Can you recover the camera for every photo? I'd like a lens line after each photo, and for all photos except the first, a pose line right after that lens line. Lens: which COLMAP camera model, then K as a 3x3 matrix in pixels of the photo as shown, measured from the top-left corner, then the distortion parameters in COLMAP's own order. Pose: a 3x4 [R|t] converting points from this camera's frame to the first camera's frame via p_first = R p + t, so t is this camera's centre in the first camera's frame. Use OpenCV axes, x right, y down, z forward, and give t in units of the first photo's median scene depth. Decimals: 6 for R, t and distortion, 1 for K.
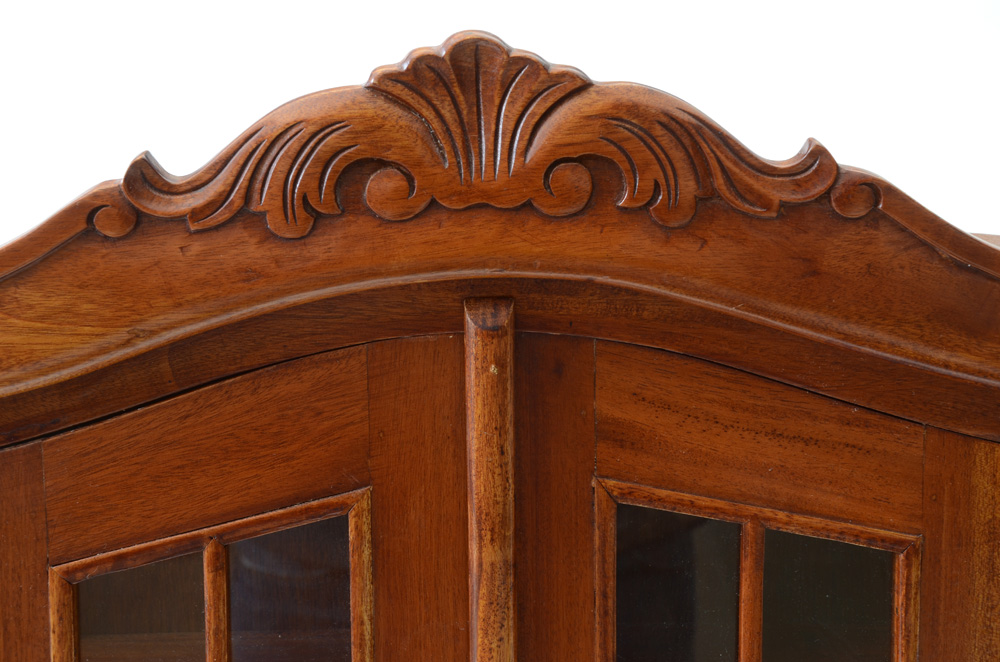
lens RADIAL K [[2087.7, 0, 499.8], [0, 2087.7, 334.4], [0, 0, 1]] dist [0.352412, 0.000000]
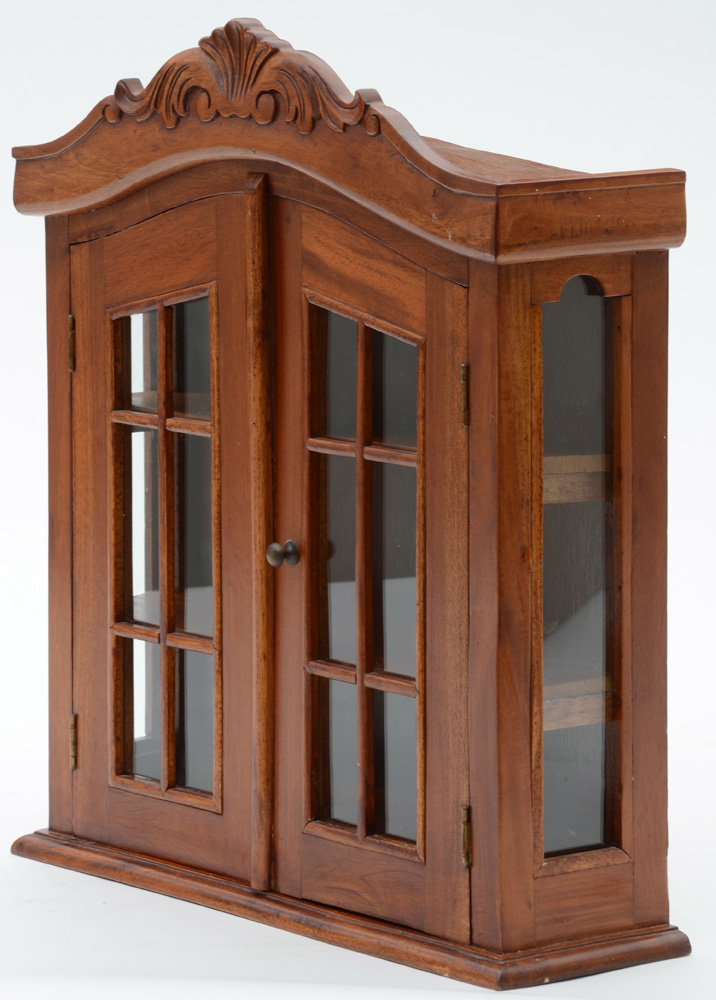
lens RADIAL K [[4203.8, 0, 388.7], [0, 4203.8, 446.4], [0, 0, 1]] dist [1.093436, 0.000000]
pose [[0.637648, 0.106401, -0.762944, 2.808136], [-0.169706, 0.985485, -0.004399, 0.206352], [0.751402, 0.132281, 0.646450, -1.182185]]
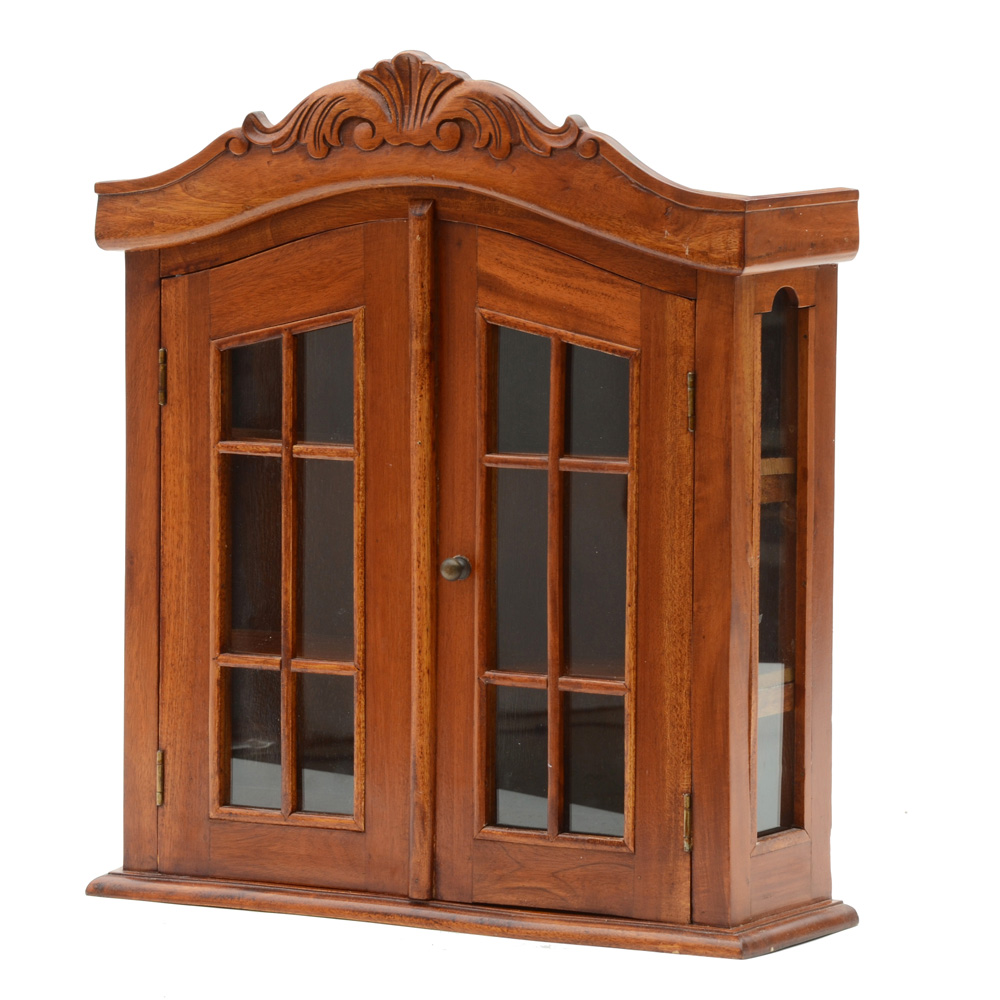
lens RADIAL K [[5420.6, 0, 498.2], [0, 5420.6, 502.4], [0, 0, 1]] dist [0.921047, 0.000000]
pose [[0.872961, 0.060109, -0.484072, 2.353502], [-0.116644, 0.989311, -0.087505, 0.648181], [0.473638, 0.132852, 0.870642, -3.036593]]
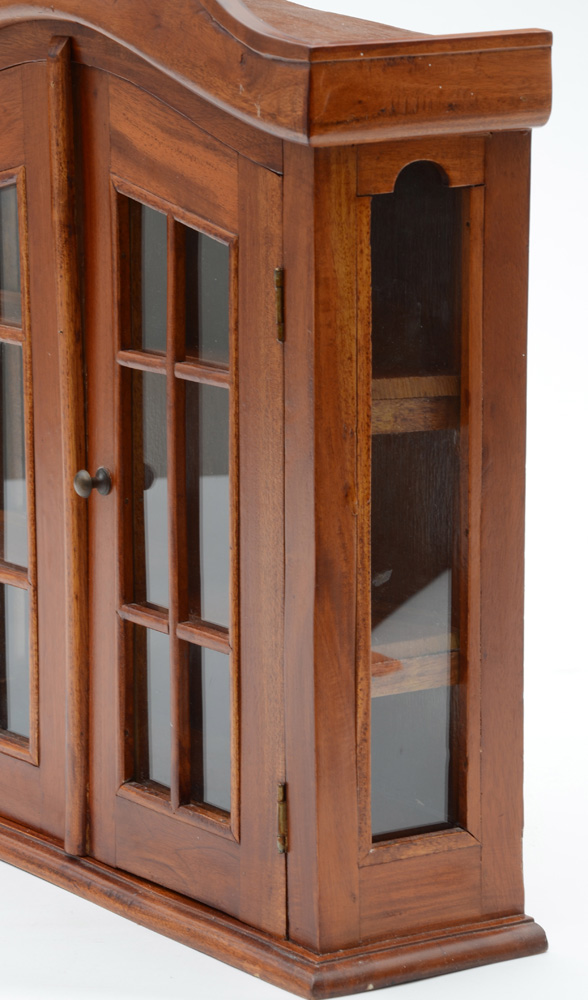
lens RADIAL K [[3200.5, 0, 255.0], [0, 3200.5, 514.0], [0, 0, 1]] dist [0.855909, 0.000000]
pose [[0.572780, 0.164126, -0.803110, 2.022225], [-0.178214, 0.981248, 0.073428, 0.122190], [0.800102, 0.101067, 0.591288, -0.238750]]
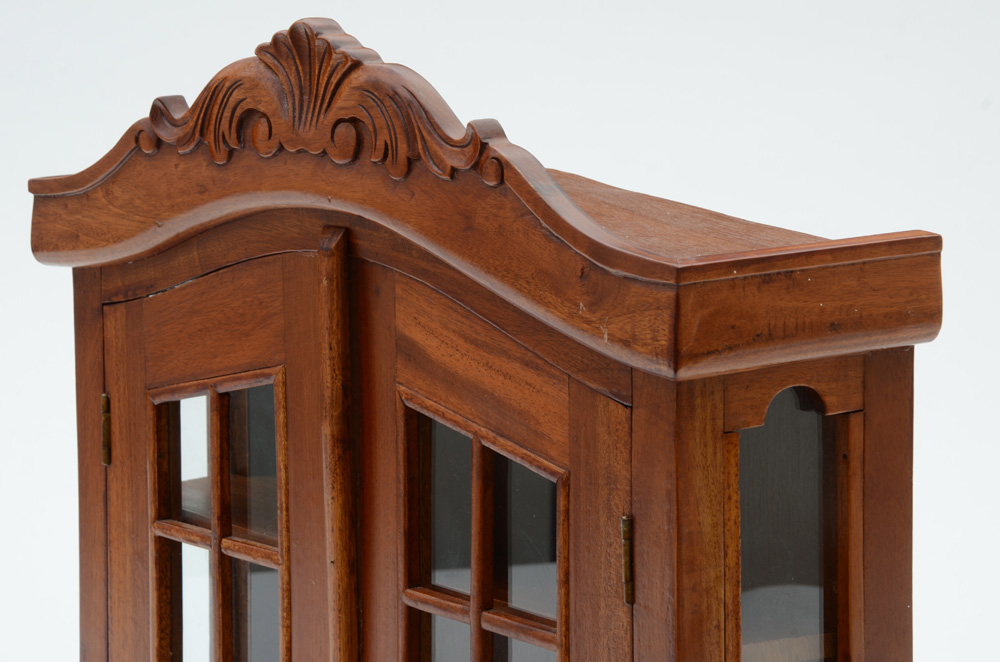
lens RADIAL K [[2707.0, 0, 494.1], [0, 2707.0, 334.5], [0, 0, 1]] dist [0.614949, 0.000000]
pose [[0.637768, 0.124306, -0.760132, 1.348796], [-0.165818, 0.985909, 0.022103, -0.005285], [0.752168, 0.111947, 0.649393, -0.007036]]
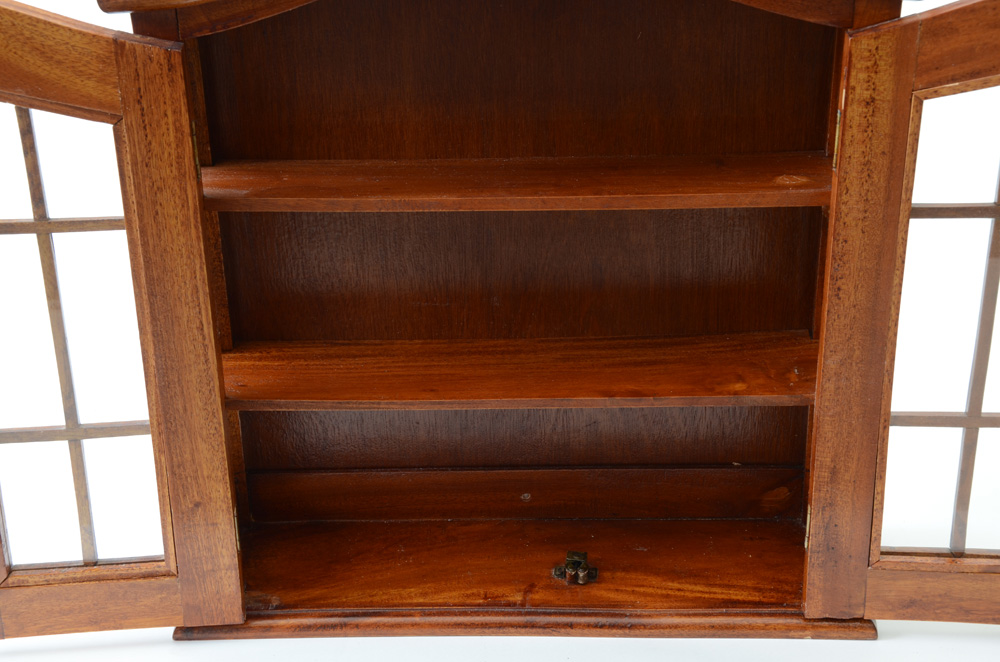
lens RADIAL K [[1480.8, 0, 499.0], [0, 1480.8, 333.9], [0, 0, 1]] dist [0.187973, 0.000000]
pose [[0.997982, 0.007582, -0.063039, 0.060460], [0.005019, 0.980318, 0.197363, 0.054498], [0.063295, -0.197281, 0.978301, -0.183812]]
